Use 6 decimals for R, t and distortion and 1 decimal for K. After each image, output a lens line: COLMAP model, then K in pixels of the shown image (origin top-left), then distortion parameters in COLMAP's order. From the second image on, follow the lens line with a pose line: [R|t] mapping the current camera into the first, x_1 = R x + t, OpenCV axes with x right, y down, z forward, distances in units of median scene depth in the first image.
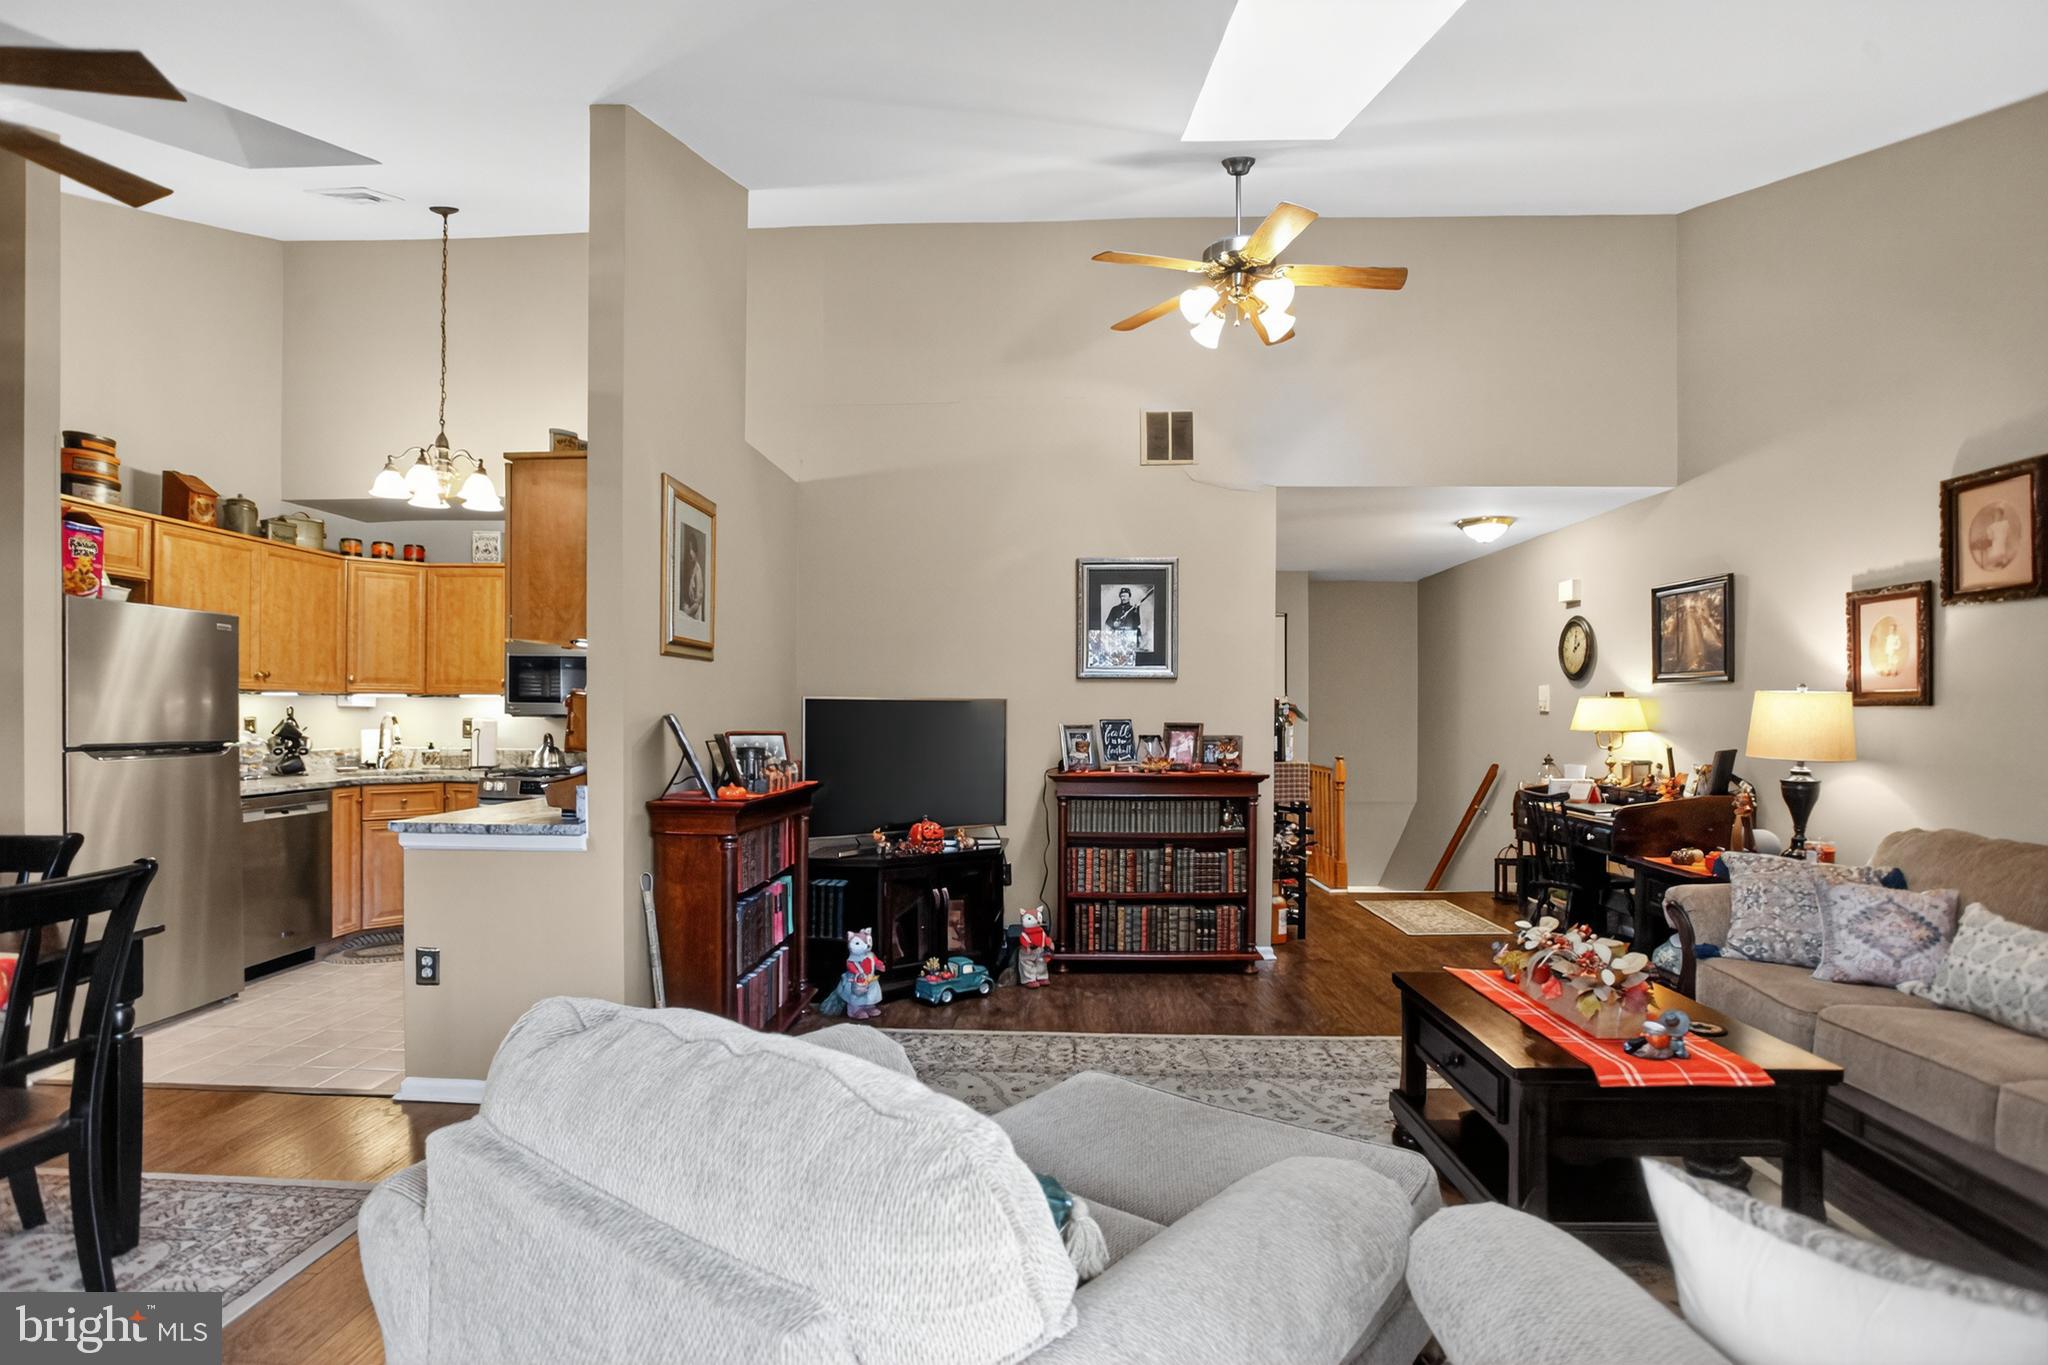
lens RADIAL K [[1019.8, 0, 1023.6], [0, 1019.8, 717.7], [0, 0, 1]] dist [-0.069992, 0.033974]
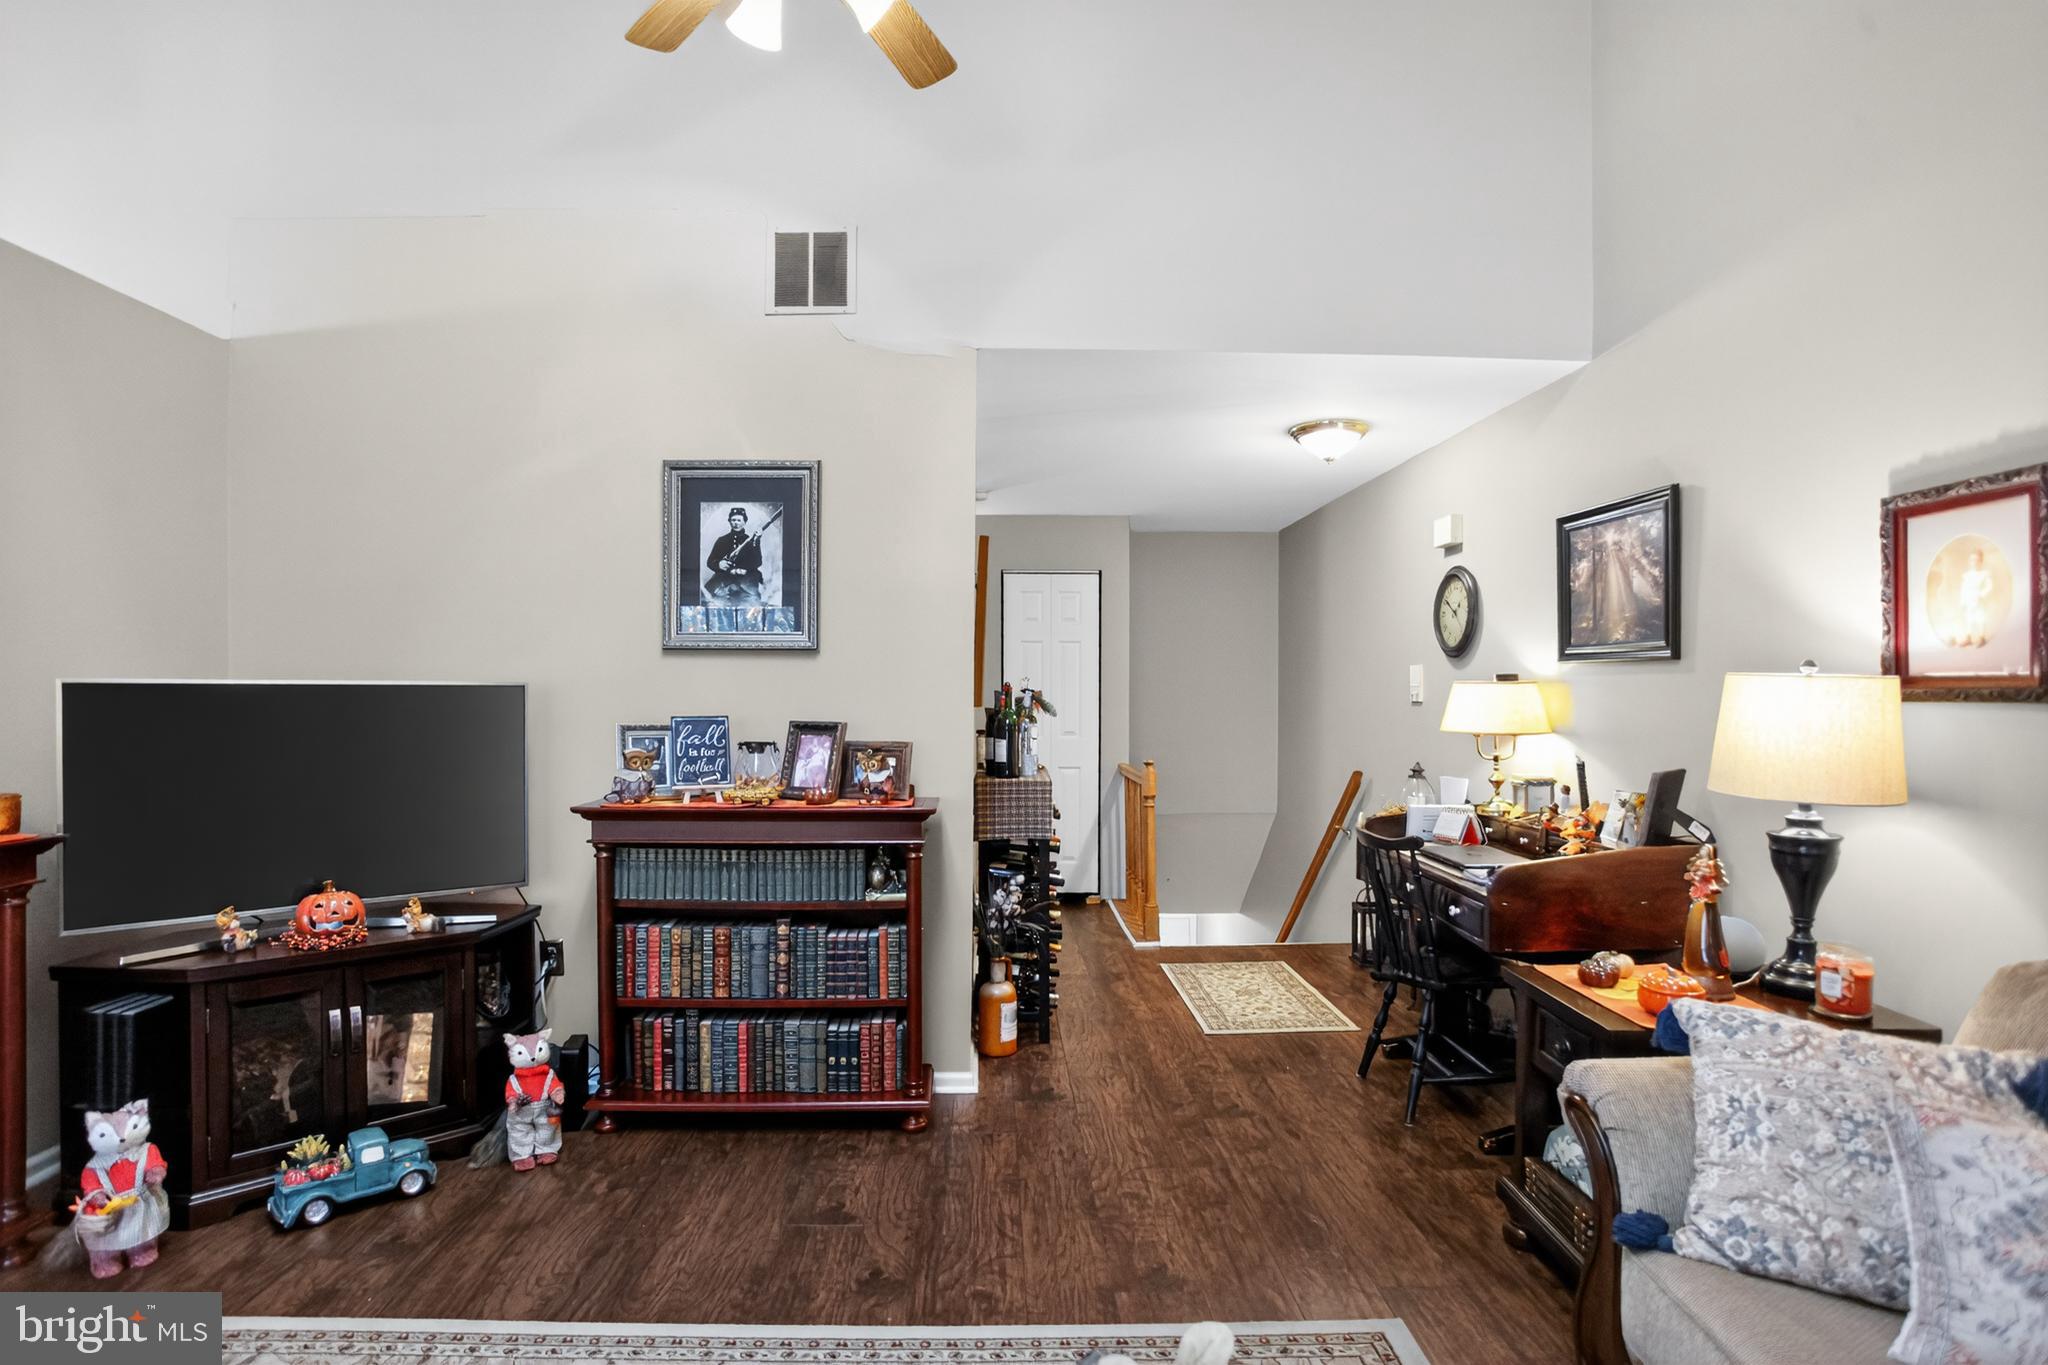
lens RADIAL K [[1030.6, 0, 1026.5], [0, 1030.6, 696.6], [0, 0, 1]] dist [-0.069638, 0.030282]
pose [[0.997821, 0.002238, 0.065948, 0.248429], [-0.002151, 0.999997, -0.001401, -0.009947], [-0.065951, 0.001256, 0.997822, 0.372927]]
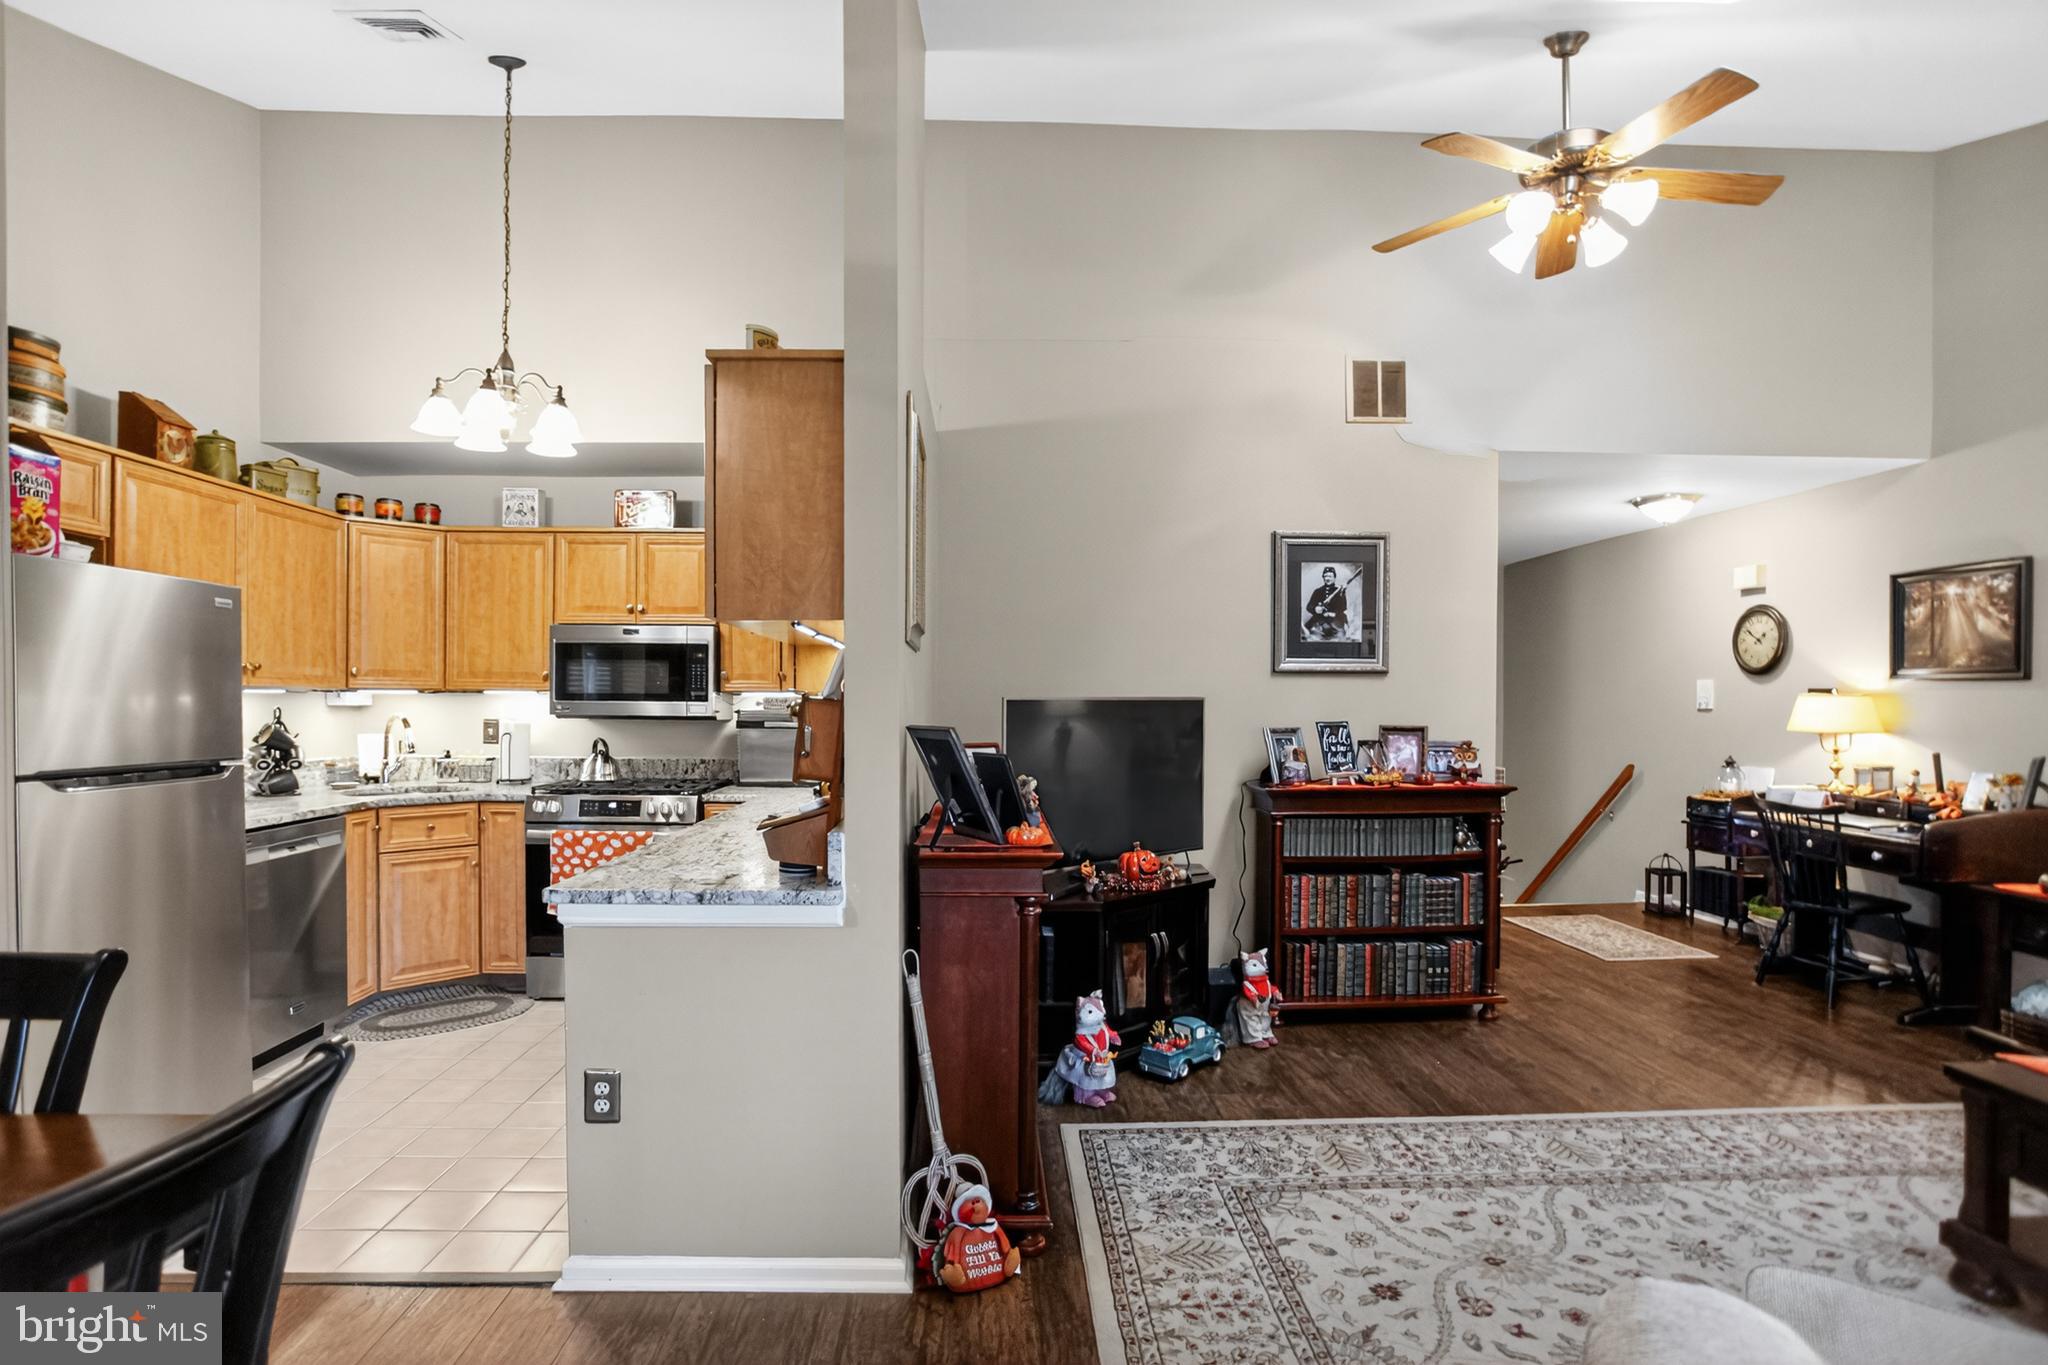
lens RADIAL K [[1015.5, 0, 1014.4], [0, 1015.5, 713.3], [0, 0, 1]] dist [-0.065659, 0.028860]
pose [[0.996636, -0.001782, 0.081931, -0.242625], [0.001143, 0.999969, 0.007851, -0.012572], [-0.081943, -0.007731, 0.996607, 0.192370]]
